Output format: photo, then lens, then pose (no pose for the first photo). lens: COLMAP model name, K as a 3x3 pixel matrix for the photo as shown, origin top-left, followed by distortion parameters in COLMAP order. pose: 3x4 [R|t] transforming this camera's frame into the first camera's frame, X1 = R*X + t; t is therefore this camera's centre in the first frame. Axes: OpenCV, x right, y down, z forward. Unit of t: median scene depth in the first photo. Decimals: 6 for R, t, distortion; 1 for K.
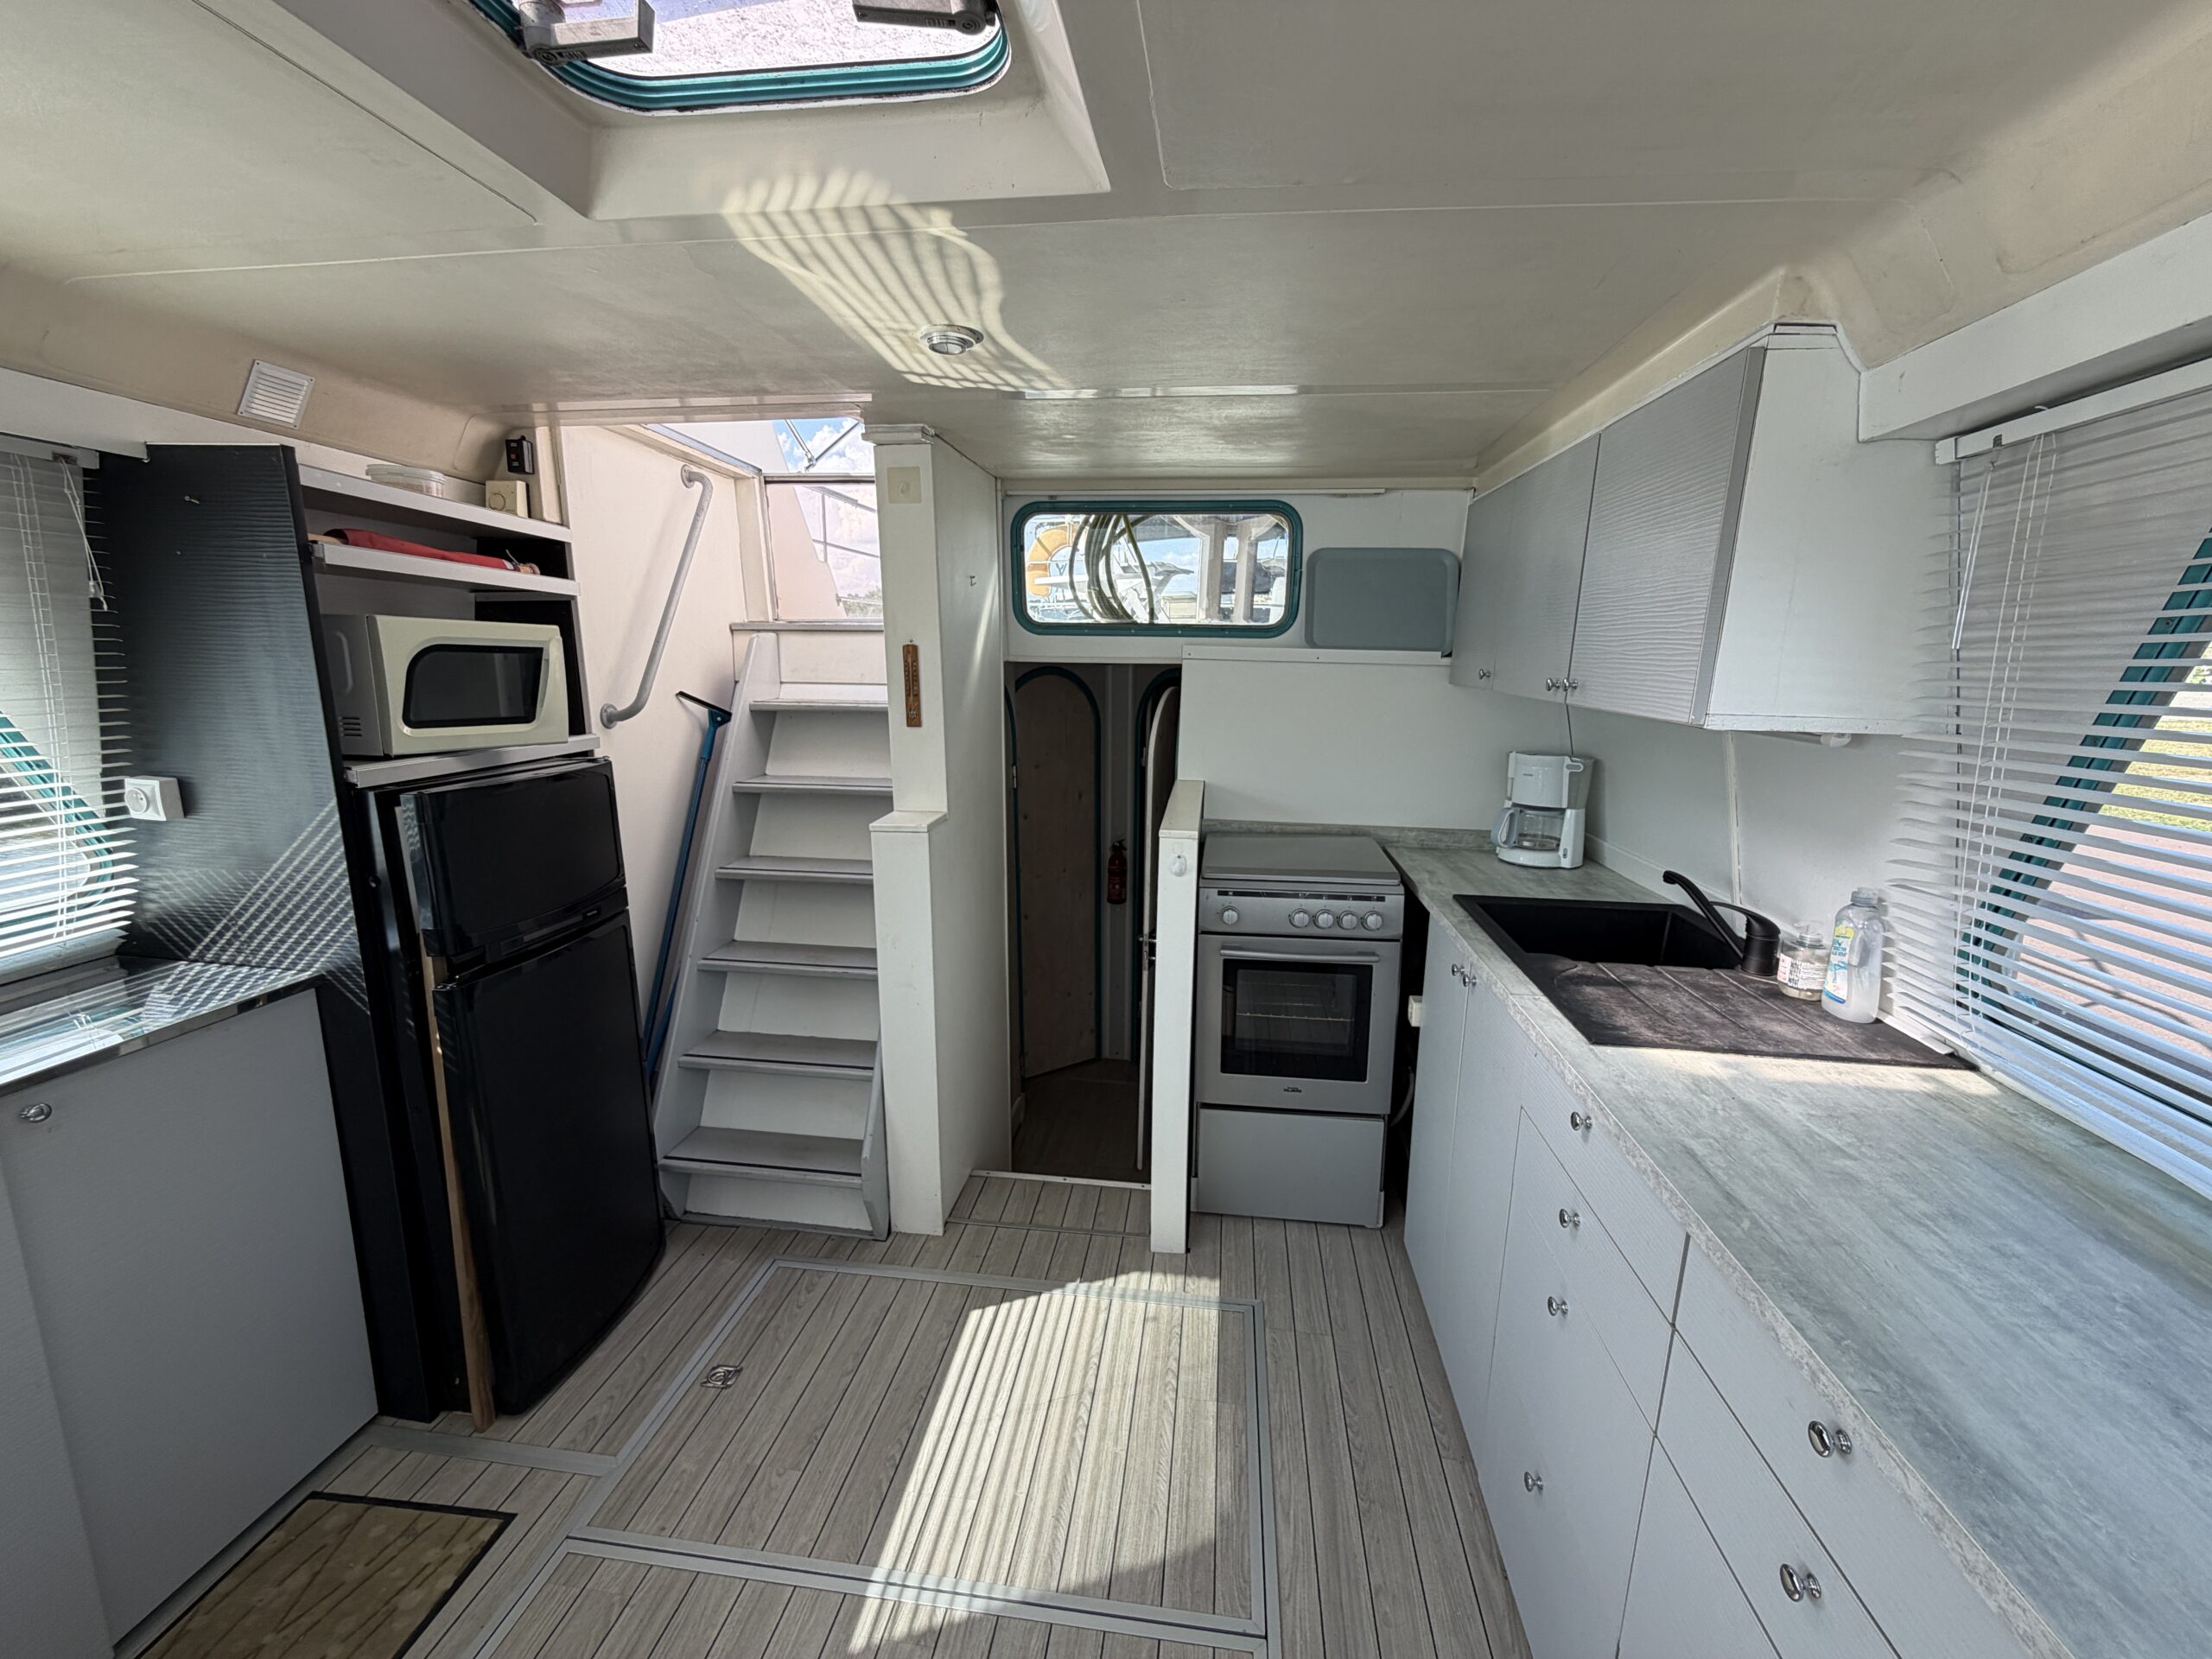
lens RADIAL K [[878.3, 0, 1106.0], [0, 878.3, 829.5], [0, 0, 1]] dist [-0.002152, 0.000054]
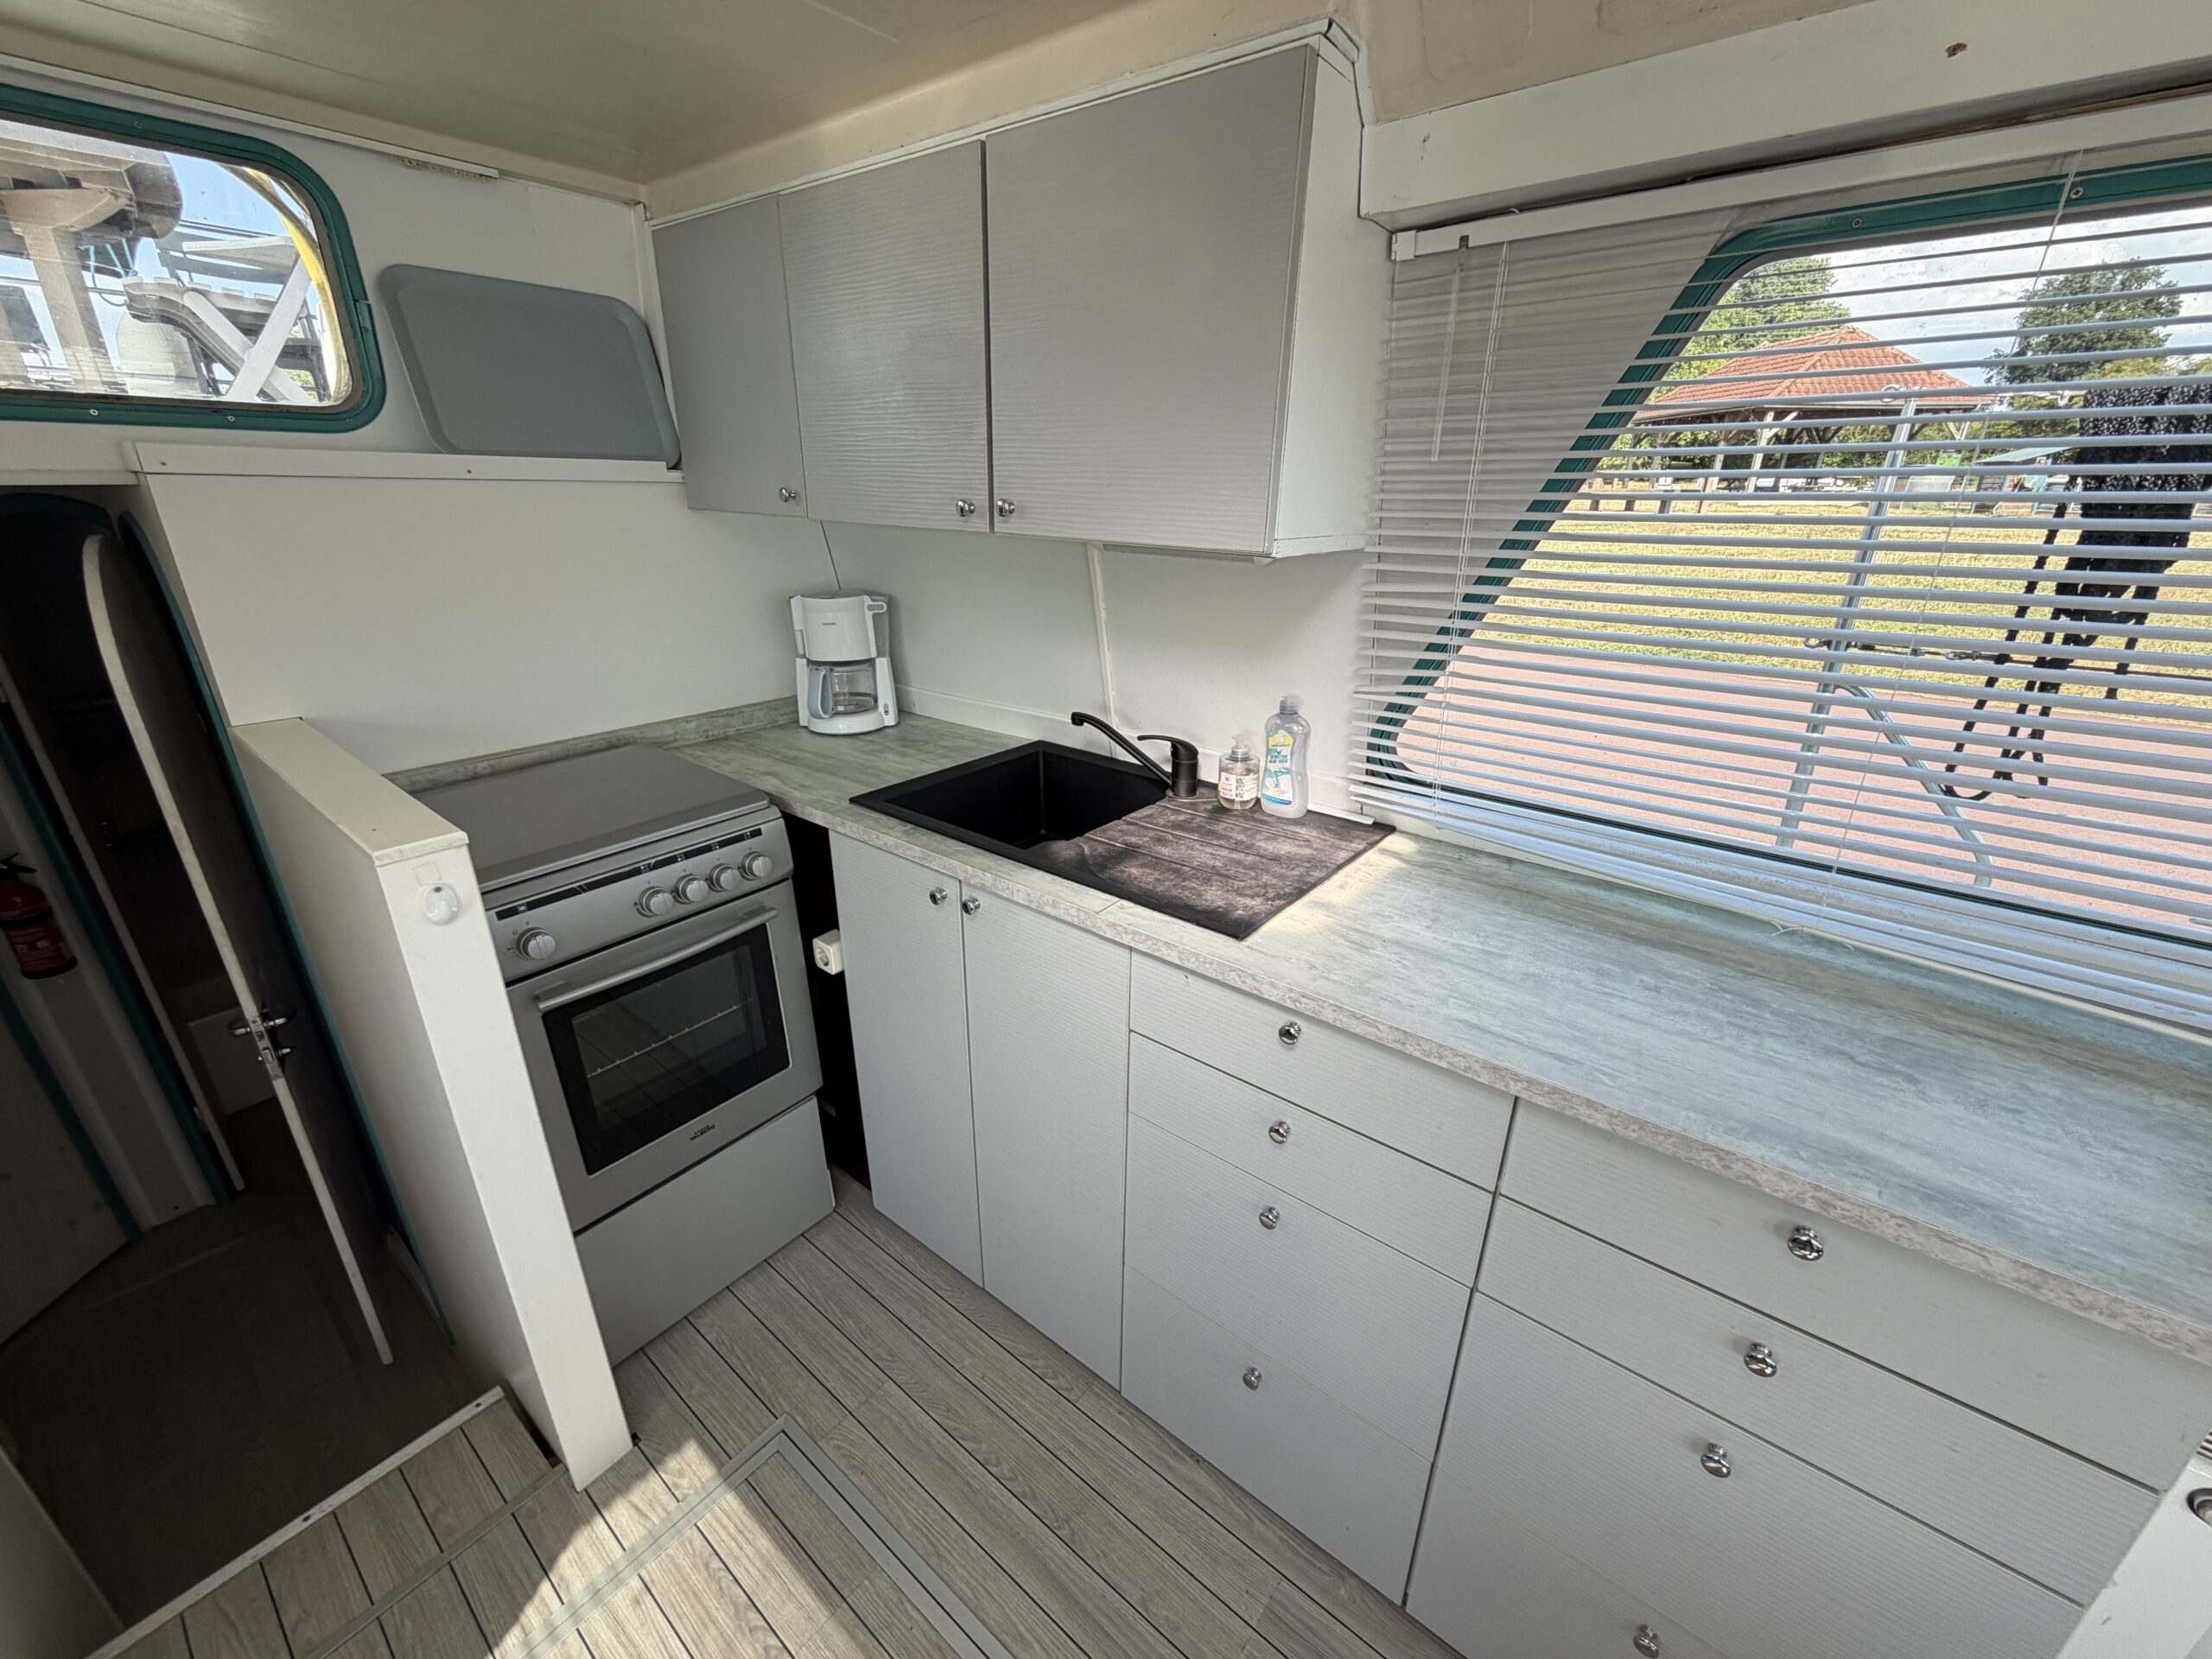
lens RADIAL K [[878.3, 0, 1106.0], [0, 878.3, 829.5], [0, 0, 1]] dist [-0.002152, 0.000054]
pose [[0.513985, -0.323478, 0.794469, -0.109315], [0.164235, 0.946147, 0.278984, -0.079592], [-0.841930, -0.012914, 0.539431, 0.411762]]
